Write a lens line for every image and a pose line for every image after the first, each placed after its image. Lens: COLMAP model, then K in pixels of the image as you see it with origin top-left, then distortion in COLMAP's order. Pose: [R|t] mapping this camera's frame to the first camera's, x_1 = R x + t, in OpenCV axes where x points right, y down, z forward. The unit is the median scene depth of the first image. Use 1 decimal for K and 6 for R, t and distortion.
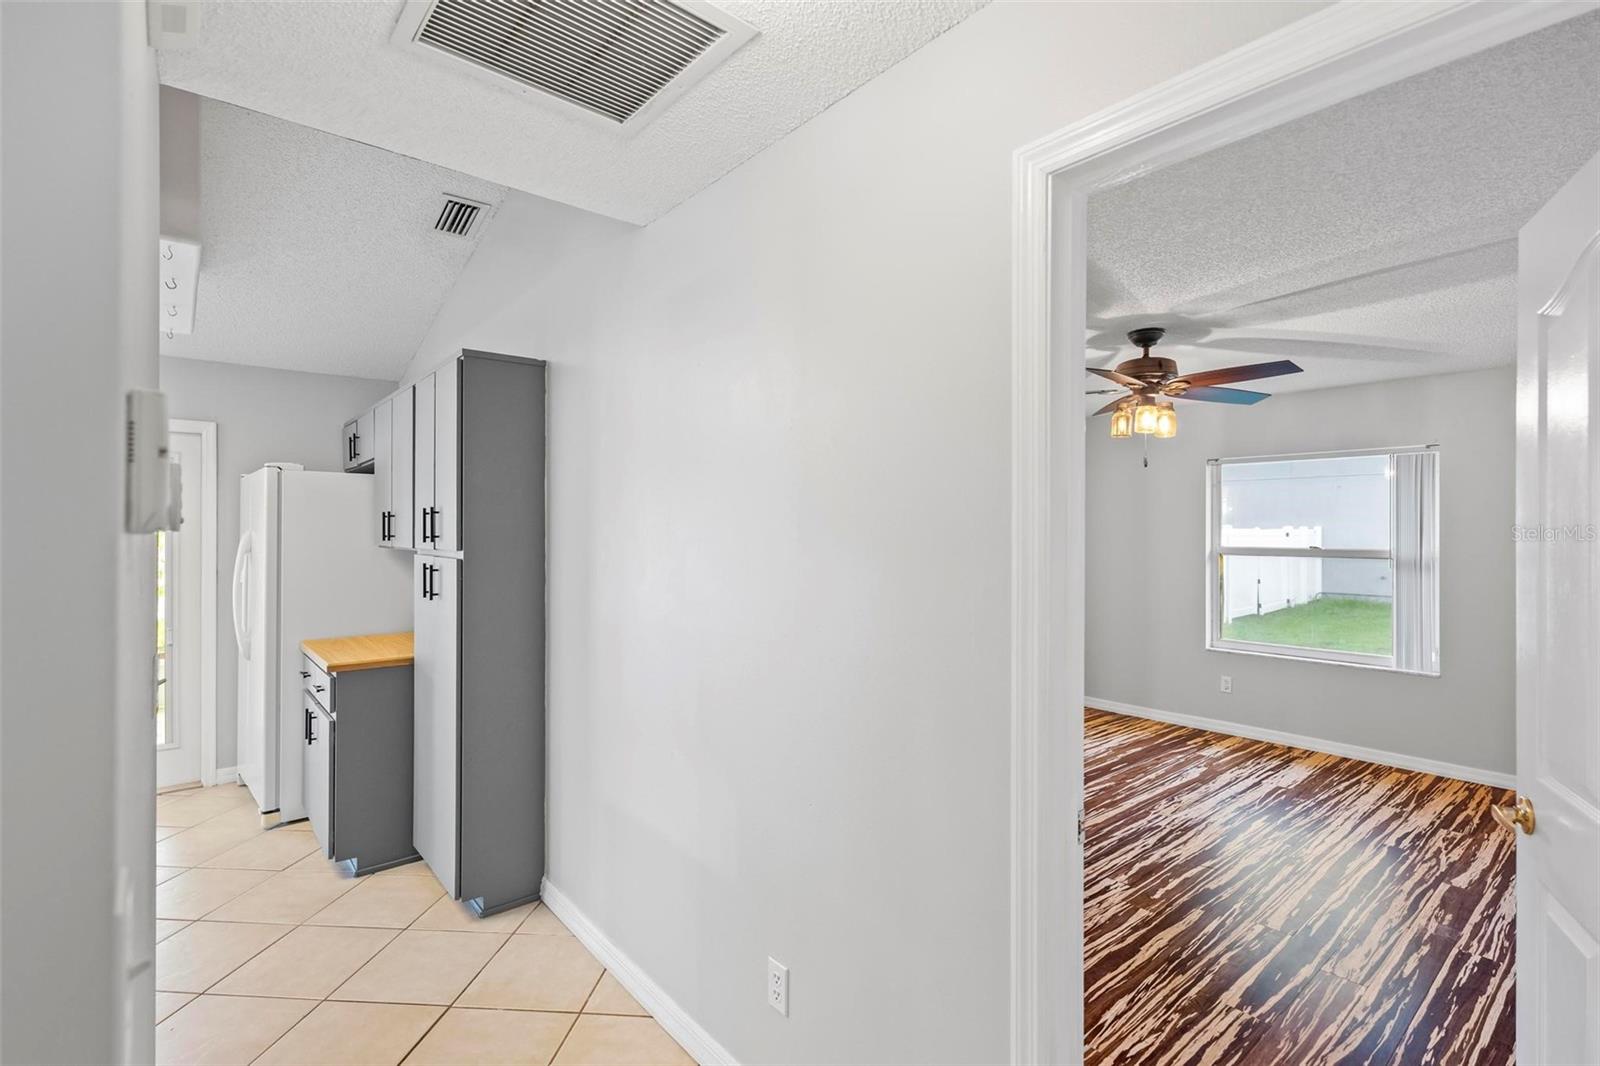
lens RADIAL K [[734.9, 0, 810.6], [0, 734.9, 528.6], [0, 0, 1]] dist [0.003226, -0.000834]
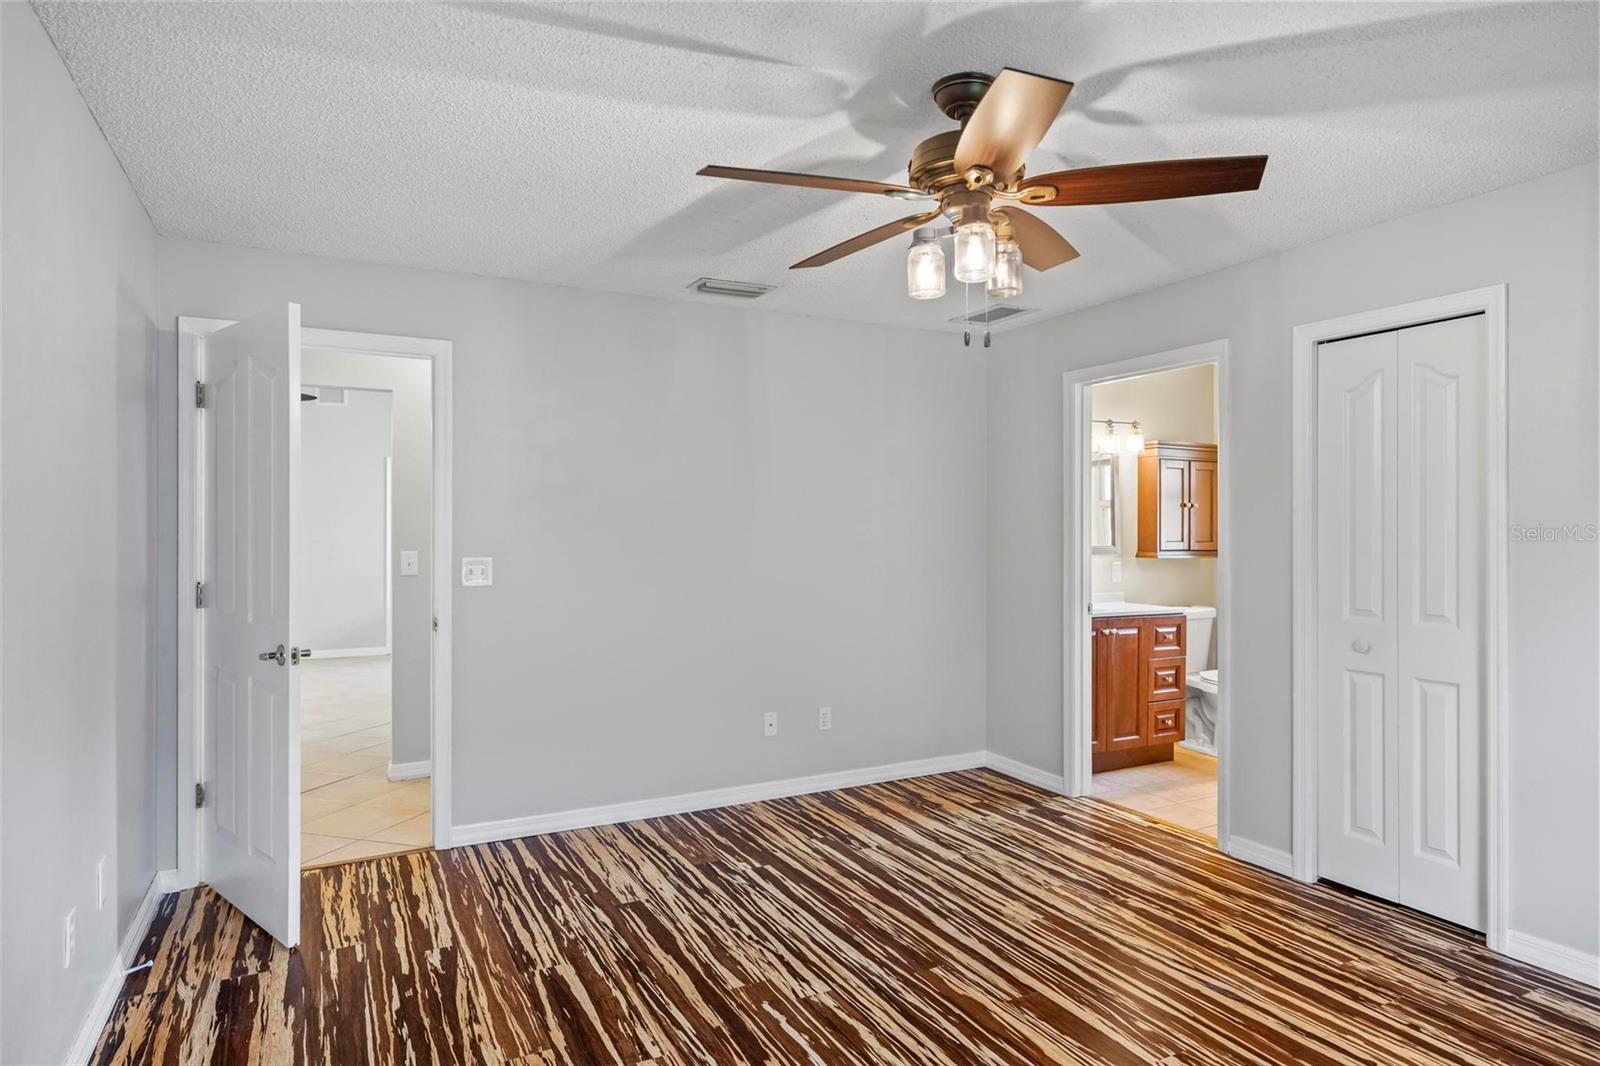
lens RADIAL K [[939.7, 0, 818.6], [0, 939.7, 520.0], [0, 0, 1]] dist [0.000344, 0.001133]
pose [[-0.208819, -0.009357, -0.977910, 1.107580], [0.000002, 0.999954, -0.009568, 0.040128], [0.977954, -0.002000, -0.208810, 1.025651]]
